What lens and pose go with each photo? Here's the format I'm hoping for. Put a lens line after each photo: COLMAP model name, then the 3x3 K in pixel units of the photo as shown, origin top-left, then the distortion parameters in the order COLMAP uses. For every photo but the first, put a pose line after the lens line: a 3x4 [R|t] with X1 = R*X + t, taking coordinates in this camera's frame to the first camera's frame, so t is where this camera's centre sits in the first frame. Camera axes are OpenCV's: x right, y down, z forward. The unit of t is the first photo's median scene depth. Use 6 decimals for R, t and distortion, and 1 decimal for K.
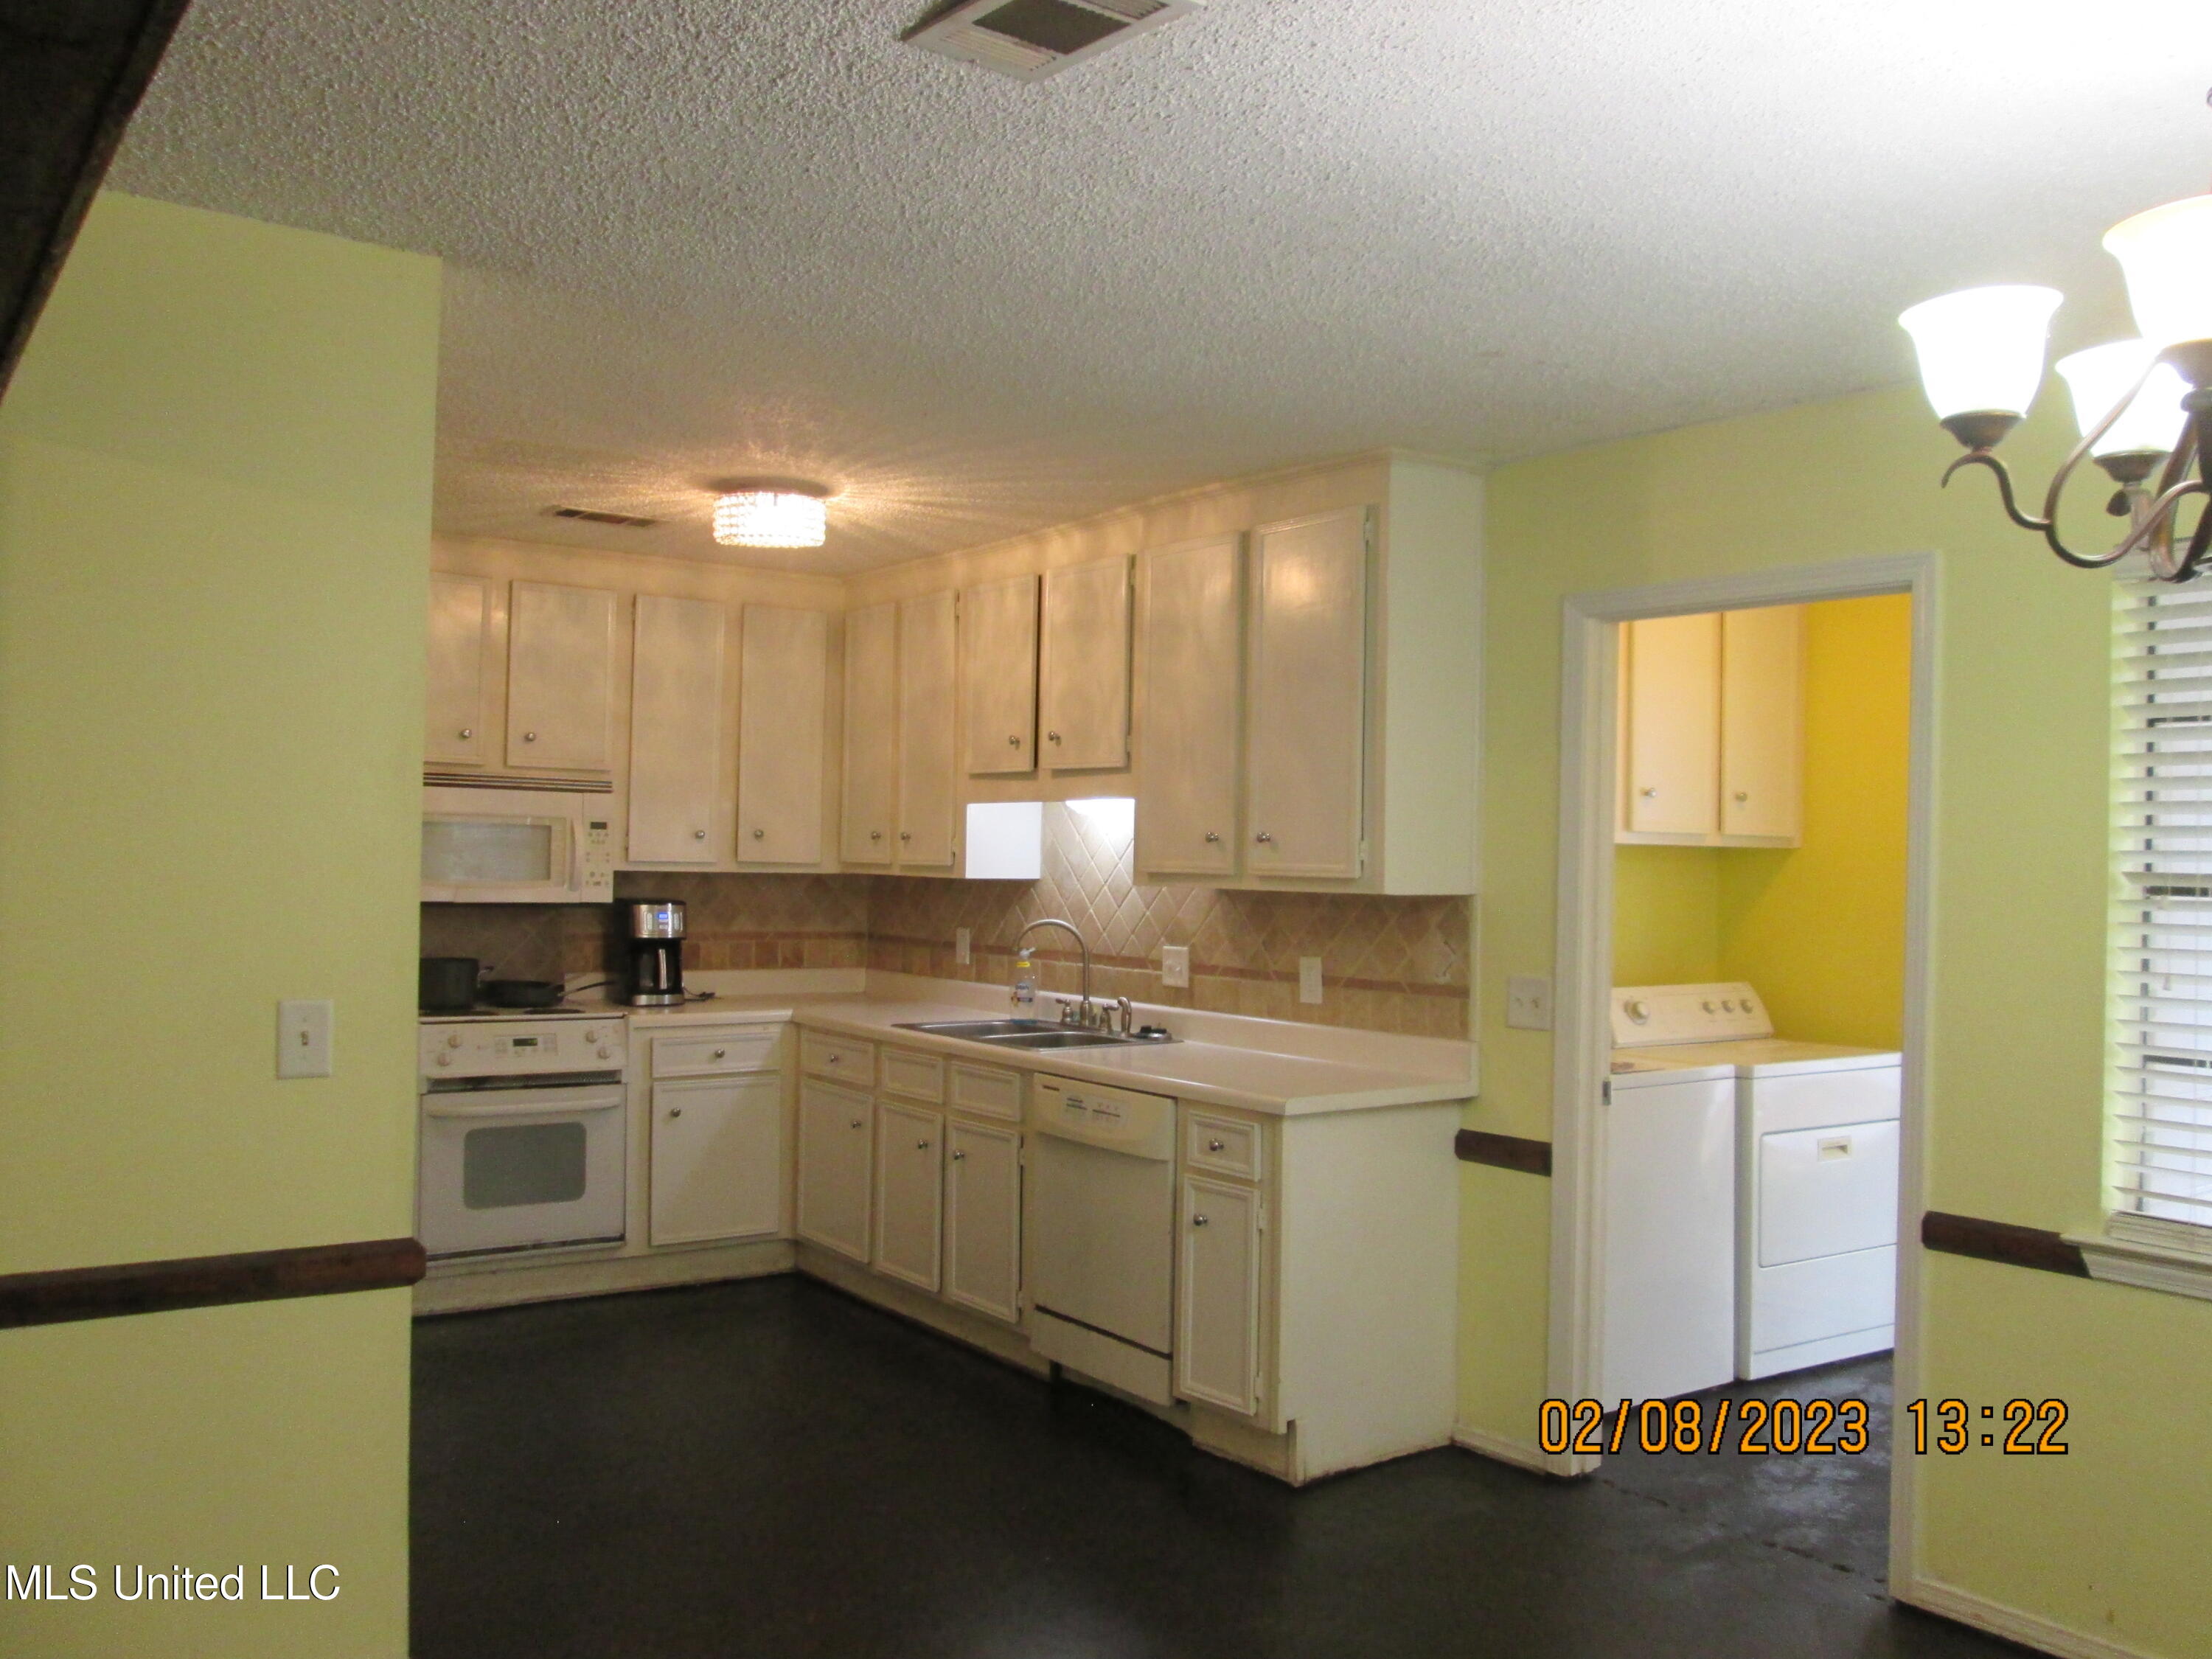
lens RADIAL K [[1833.0, 0, 1096.9], [0, 1833.0, 840.4], [0, 0, 1]] dist [-0.038110, 0.003891]
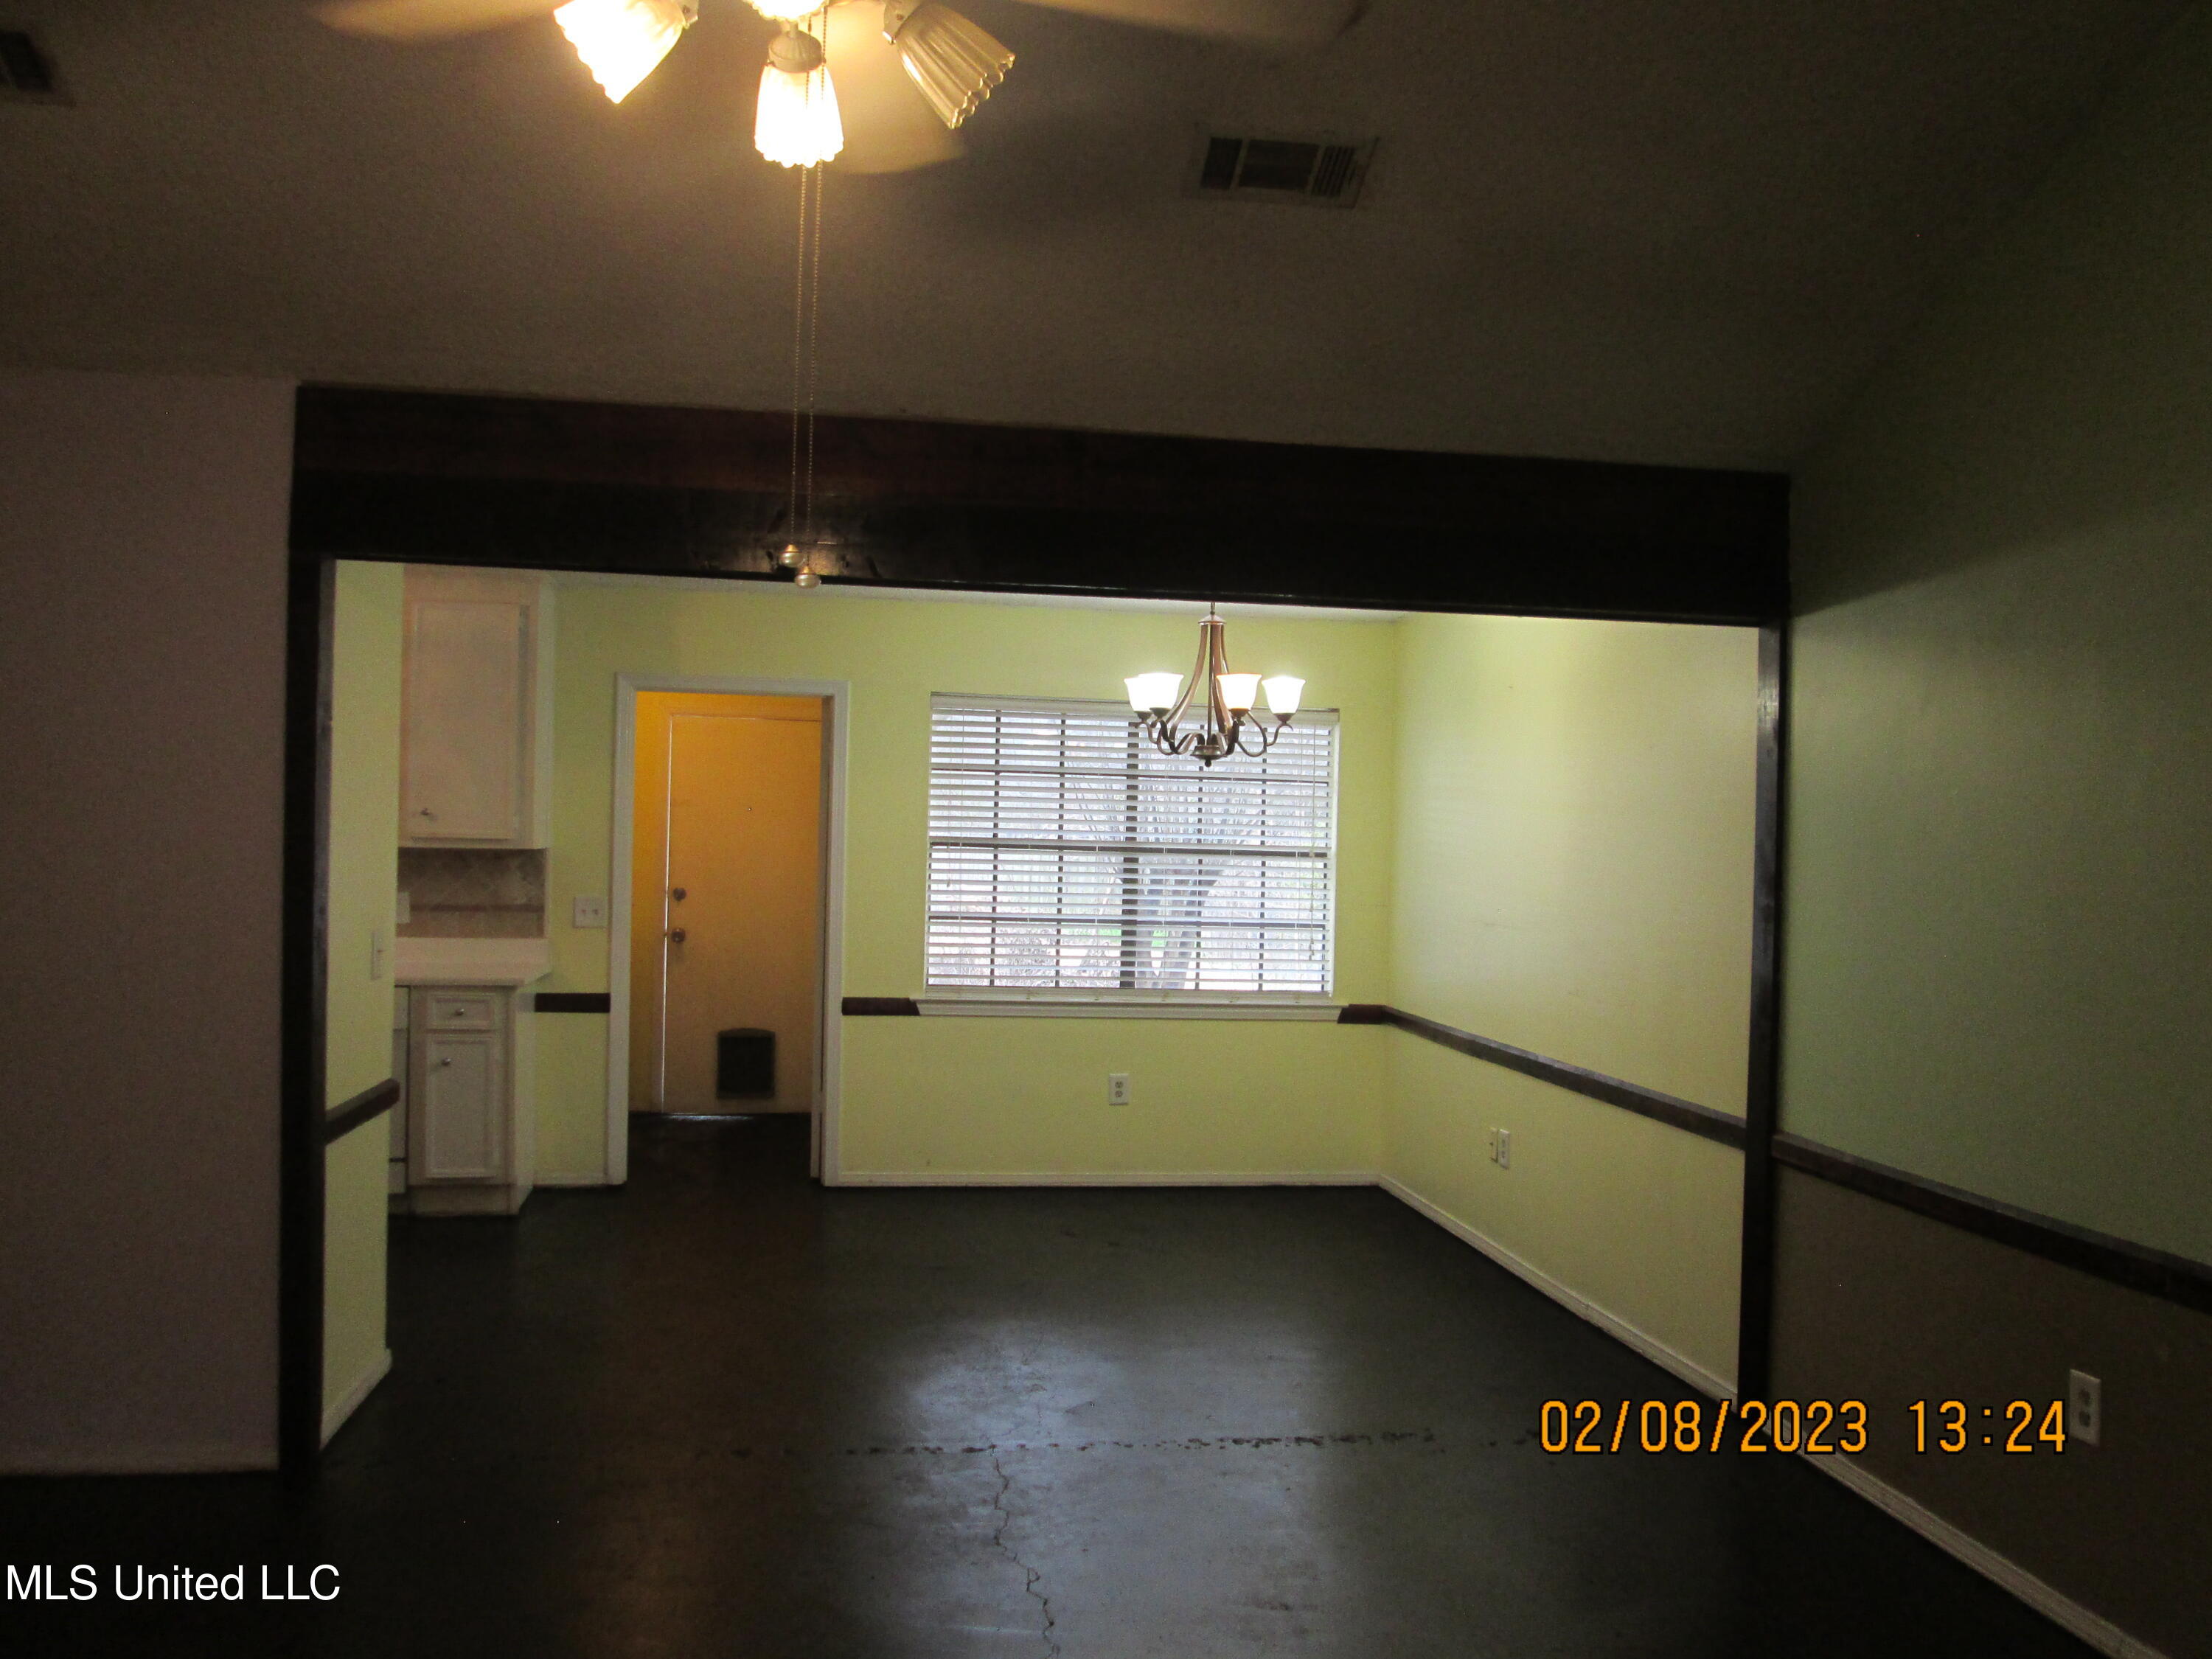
lens RADIAL K [[1847.5, 0, 1106.0], [0, 1847.5, 829.5], [0, 0, 1]] dist [0.009444, 0.009513]
pose [[0.461430, -0.004917, 0.887163, -0.821641], [-0.023606, 0.999563, 0.017817, -0.022524], [-0.886862, -0.029164, 0.461112, -0.159218]]
